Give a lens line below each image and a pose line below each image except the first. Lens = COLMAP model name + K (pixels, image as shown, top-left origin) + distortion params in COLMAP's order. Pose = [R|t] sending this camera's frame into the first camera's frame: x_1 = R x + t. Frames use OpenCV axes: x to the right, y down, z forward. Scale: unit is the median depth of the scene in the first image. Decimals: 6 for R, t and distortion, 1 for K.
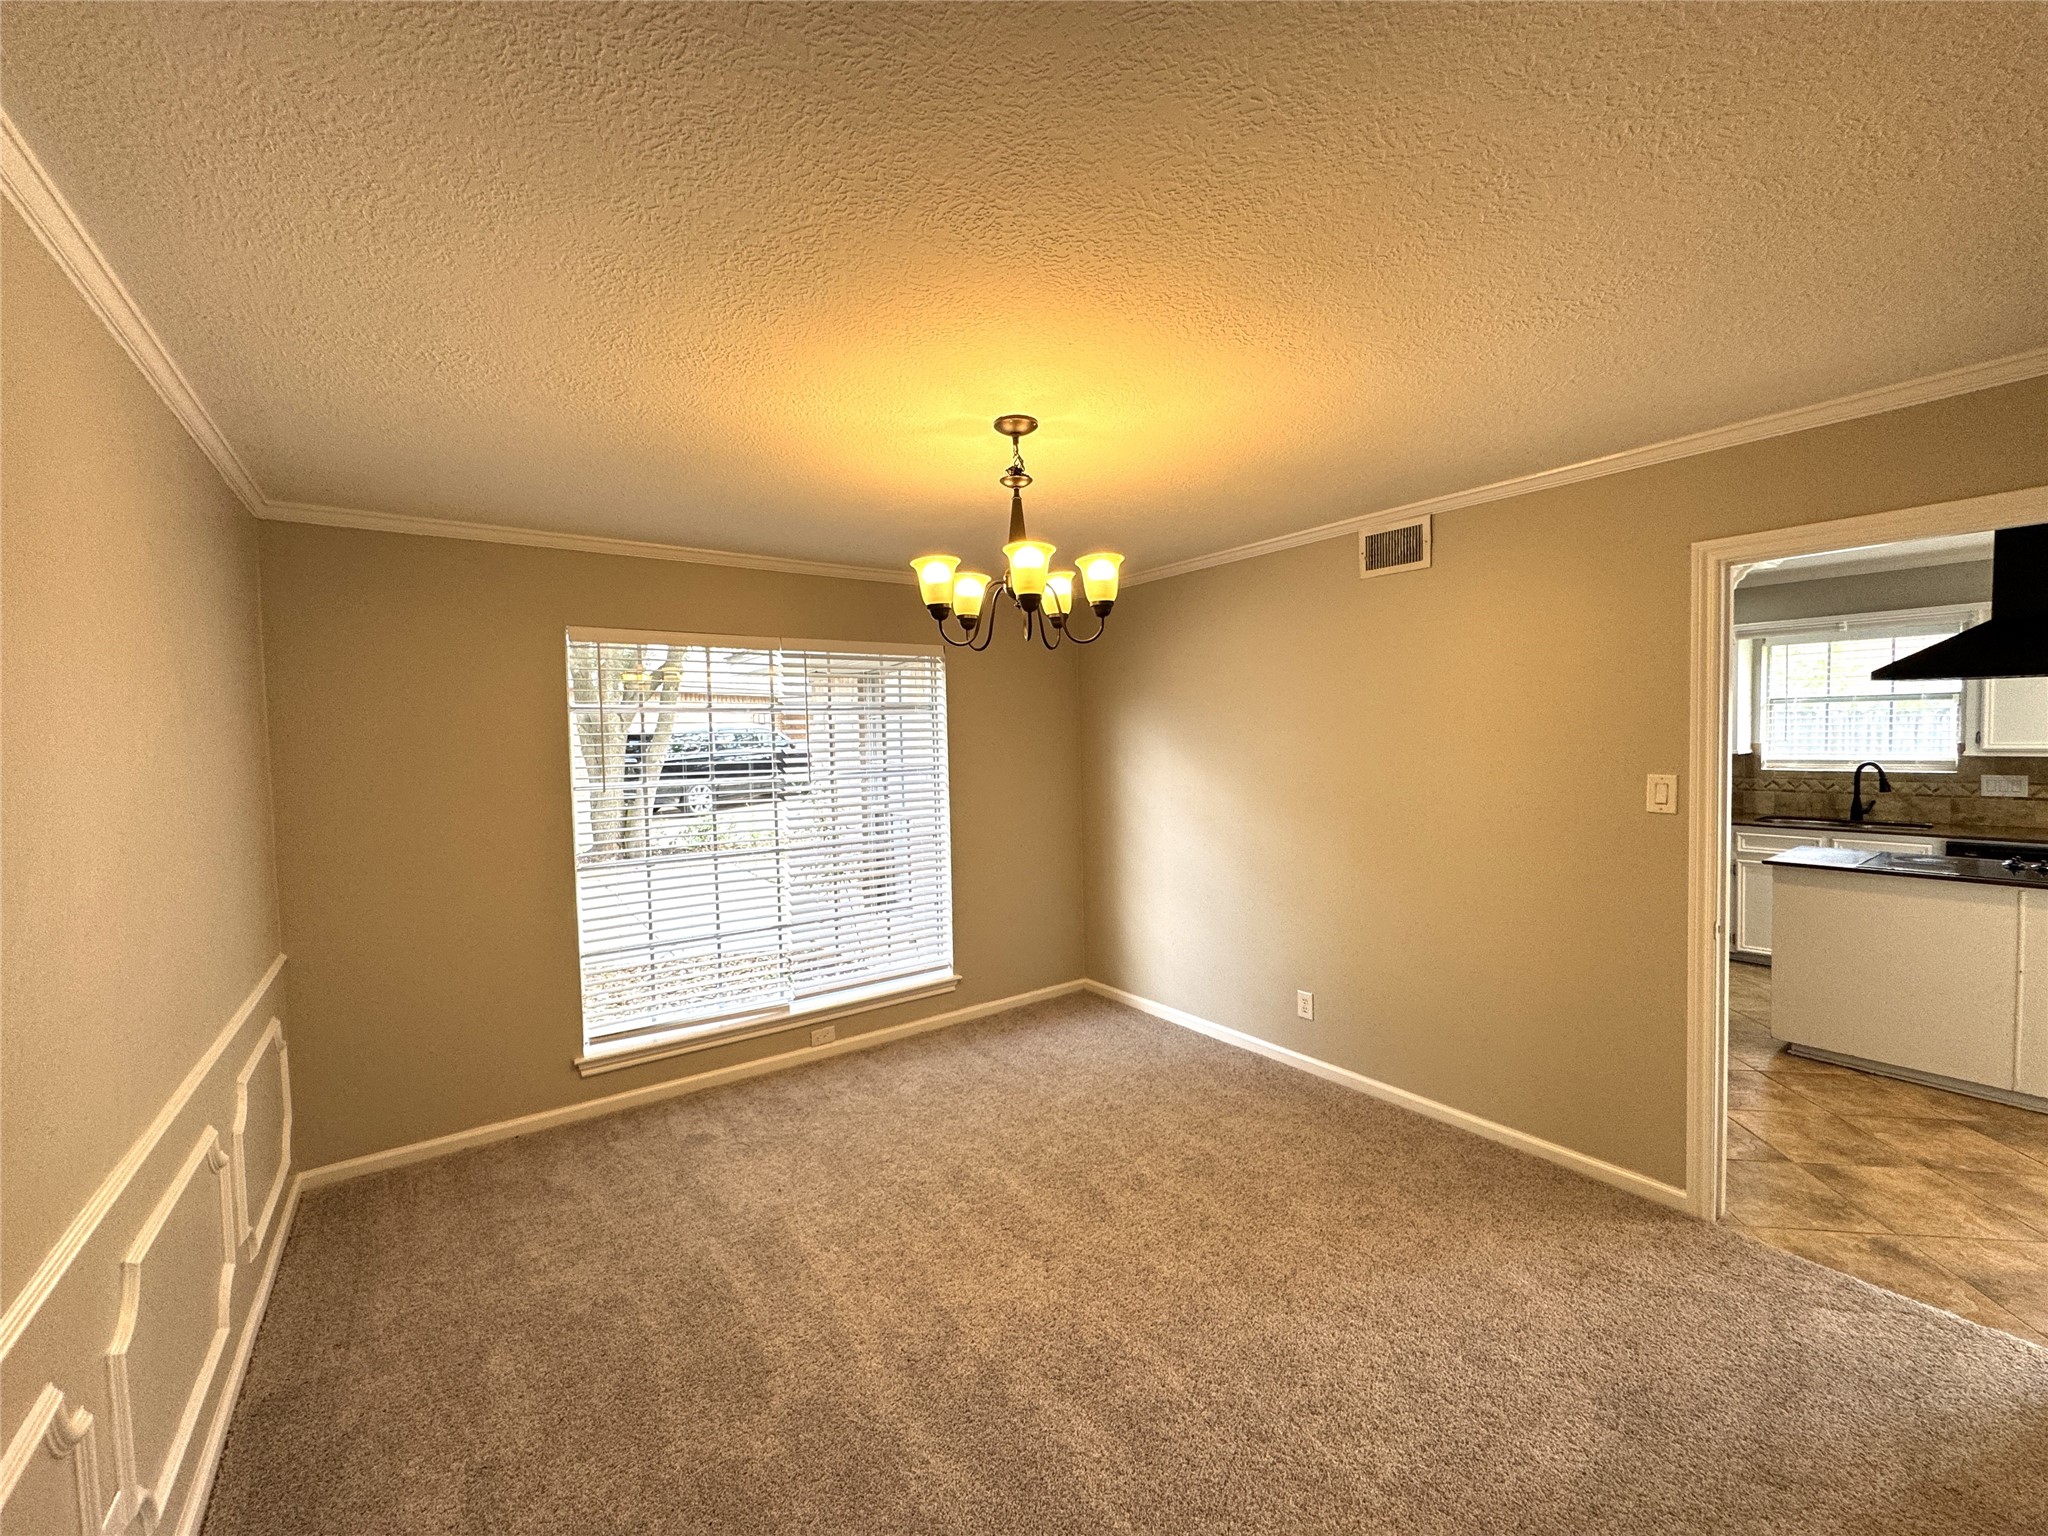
lens RADIAL K [[817.9, 0, 1019.5], [0, 817.9, 772.0], [0, 0, 1]] dist [-0.003951, 0.000511]
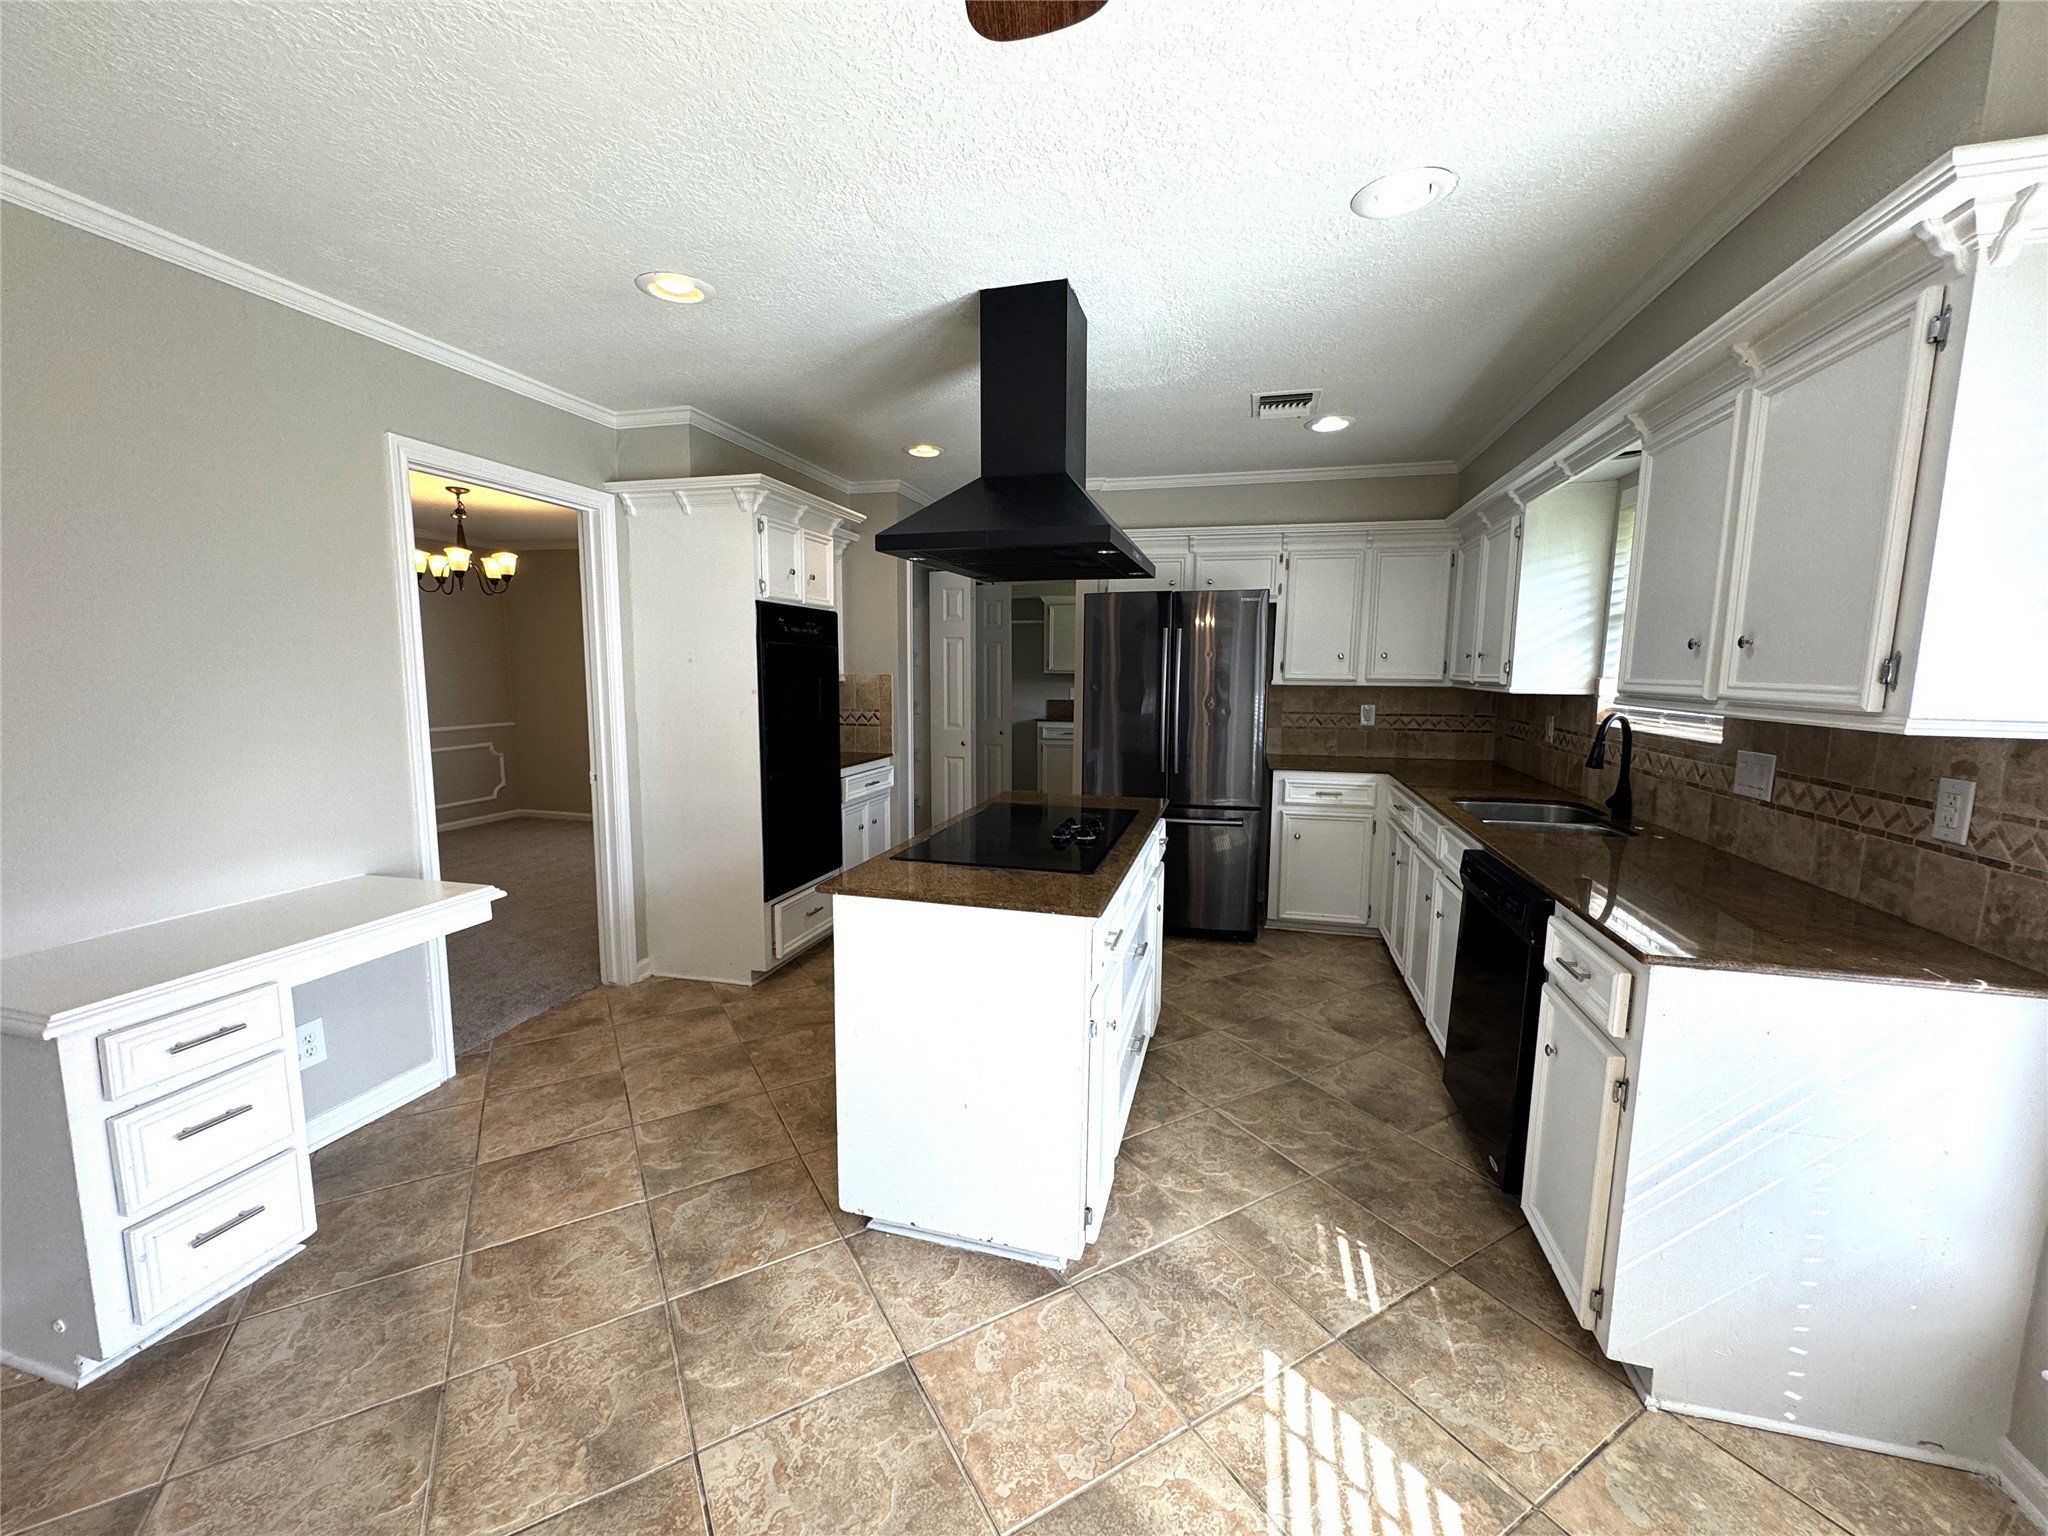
lens RADIAL K [[817.9, 0, 1022.5], [0, 817.9, 771.1], [0, 0, 1]] dist [-0.003951, 0.000511]
pose [[0.631647, 0.122182, -0.765567, 1.191770], [-0.052091, 0.991960, 0.115335, -0.016612], [0.773504, -0.032972, 0.632933, 0.336317]]
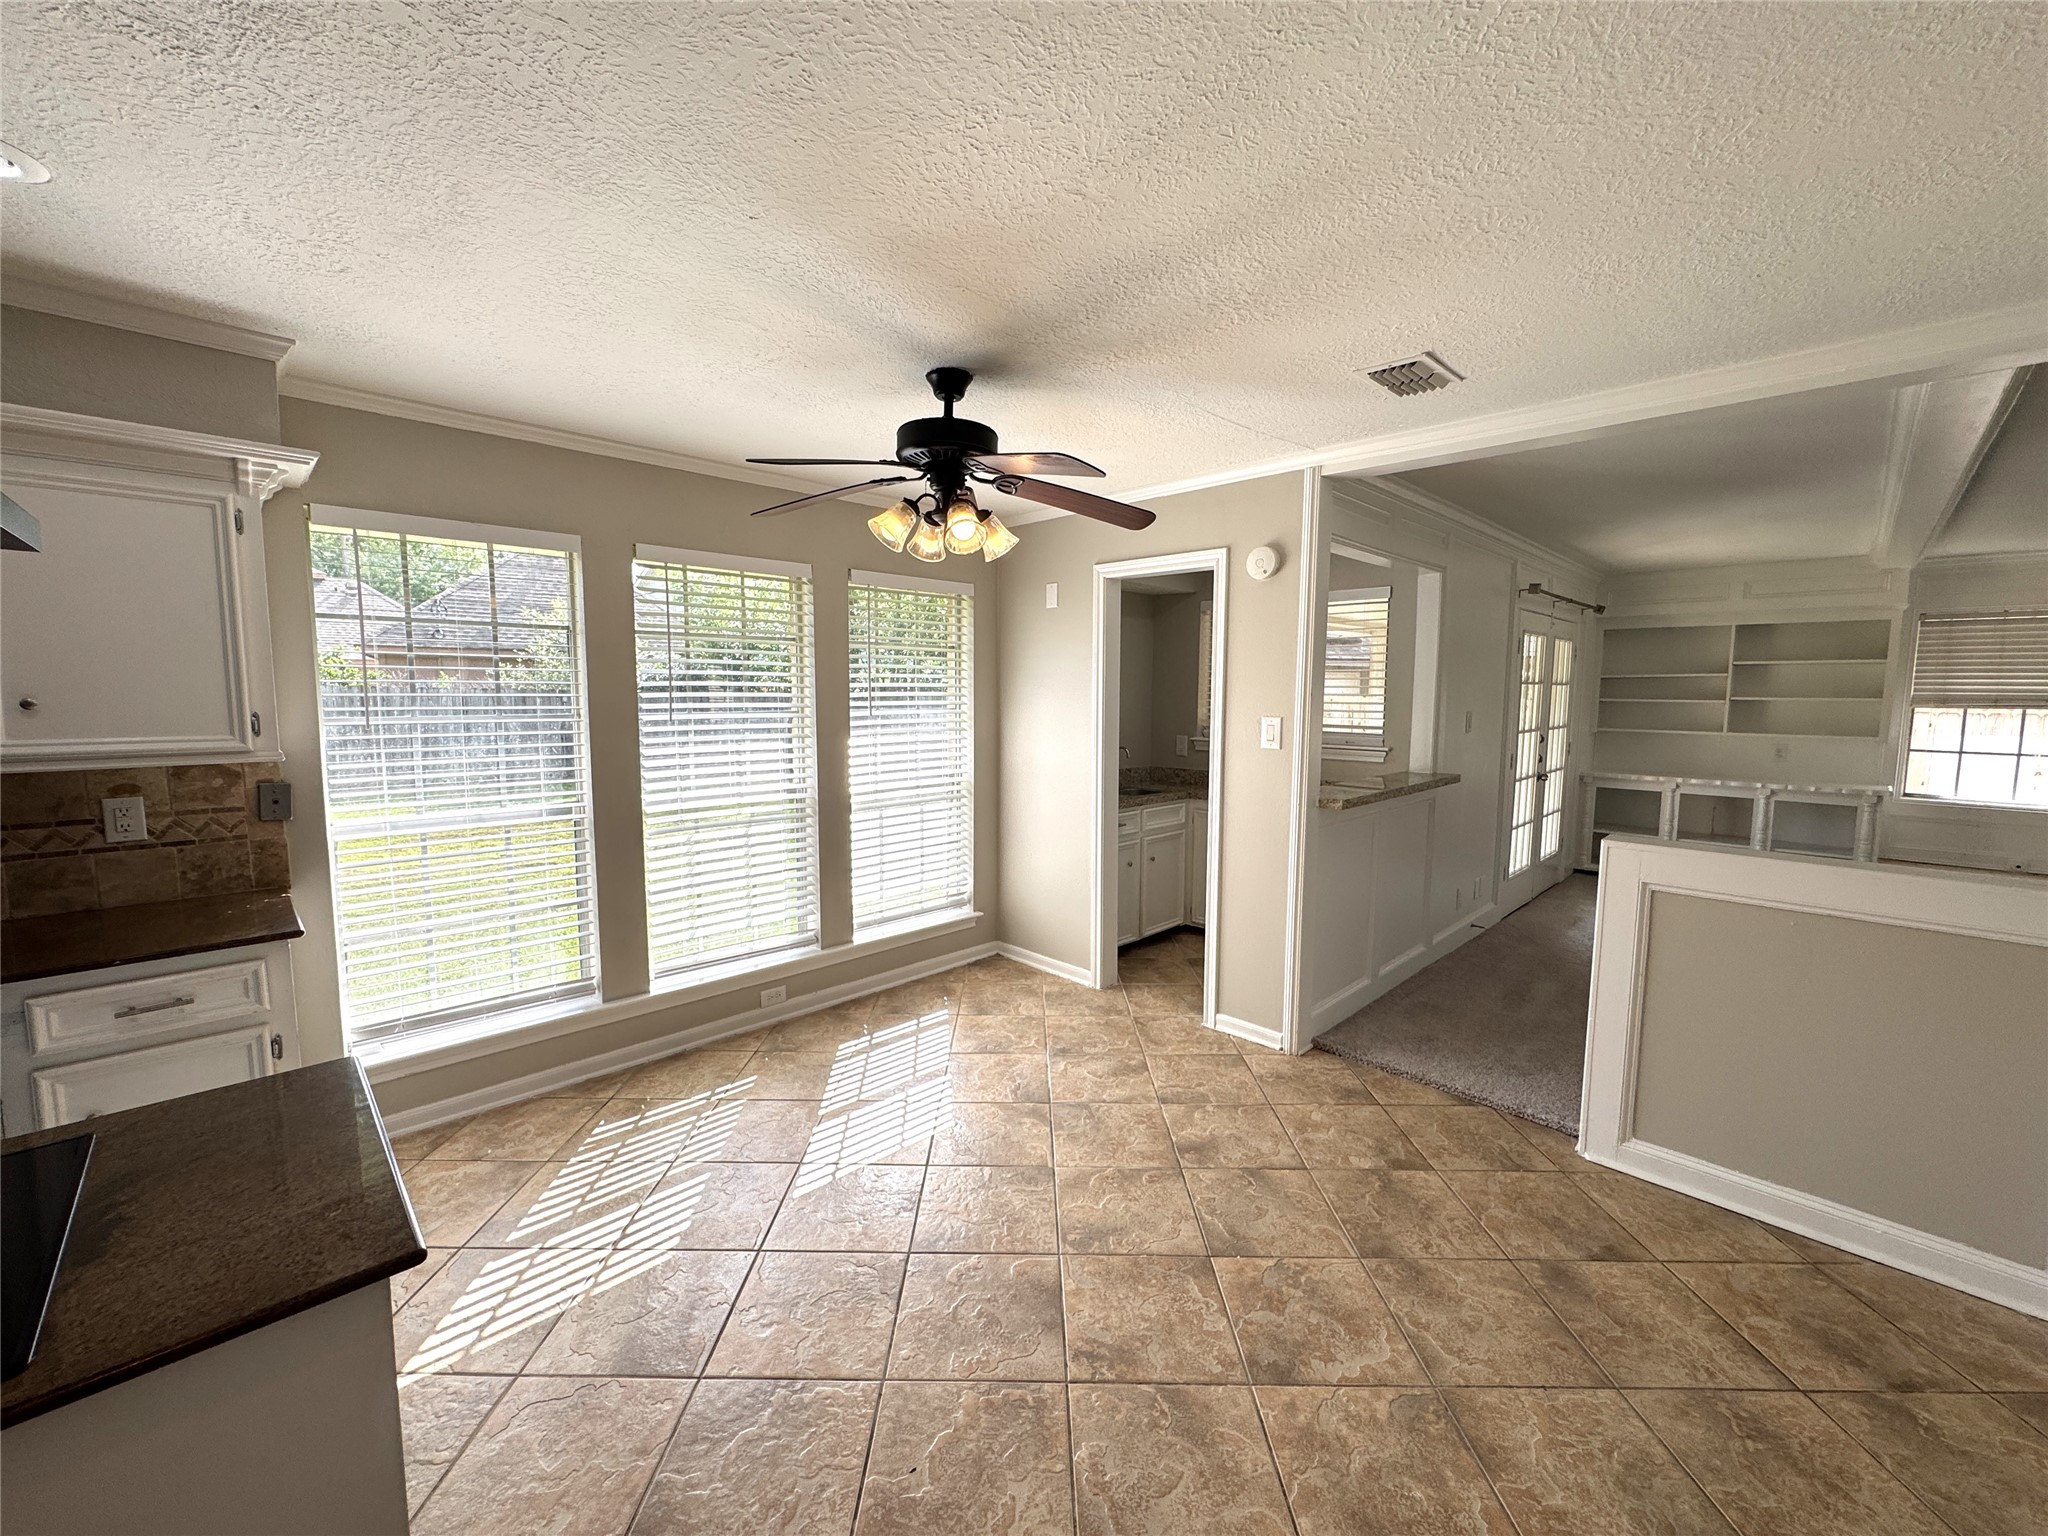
lens RADIAL K [[817.9, 0, 1025.7], [0, 817.9, 767.6], [0, 0, 1]] dist [-0.003951, 0.000511]
pose [[-0.158287, -0.076828, 0.984400, 0.662933], [0.037655, 0.995773, 0.083771, -0.031369], [-0.986675, 0.050328, -0.154725, 0.389960]]
